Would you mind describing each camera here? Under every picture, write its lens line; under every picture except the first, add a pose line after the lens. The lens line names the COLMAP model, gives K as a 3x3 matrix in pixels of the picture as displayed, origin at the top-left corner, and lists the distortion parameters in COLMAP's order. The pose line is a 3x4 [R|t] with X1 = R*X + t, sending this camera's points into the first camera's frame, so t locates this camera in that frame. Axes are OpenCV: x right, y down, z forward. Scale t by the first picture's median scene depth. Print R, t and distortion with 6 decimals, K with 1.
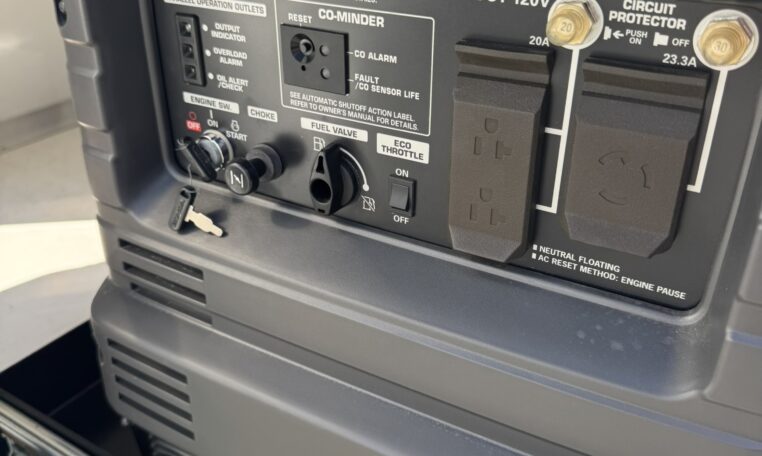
lens RADIAL K [[739.4, 0, 379.8], [0, 739.4, 228.7], [0, 0, 1]] dist [-0.013983, 0.000000]
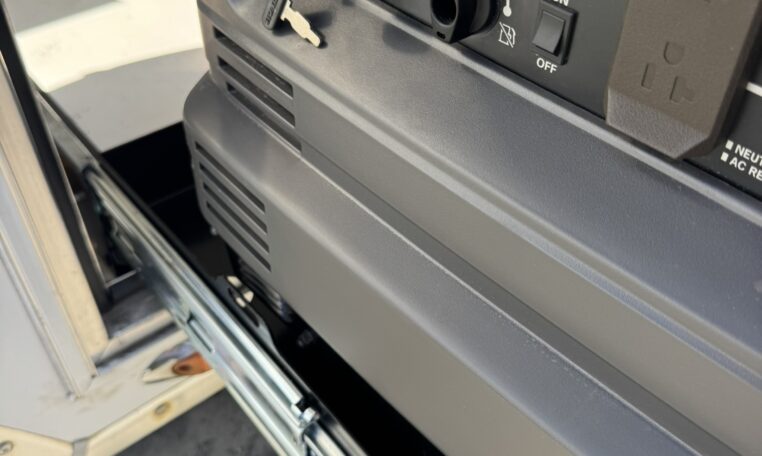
lens RADIAL K [[739.4, 0, 374.7], [0, 739.4, 235.8], [0, 0, 1]] dist [-0.013983, 0.000000]
pose [[0.951154, 0.221838, -0.214696, 0.057859], [-0.158664, 0.947839, 0.276454, -0.026140], [0.264826, -0.228885, 0.936738, 0.237579]]
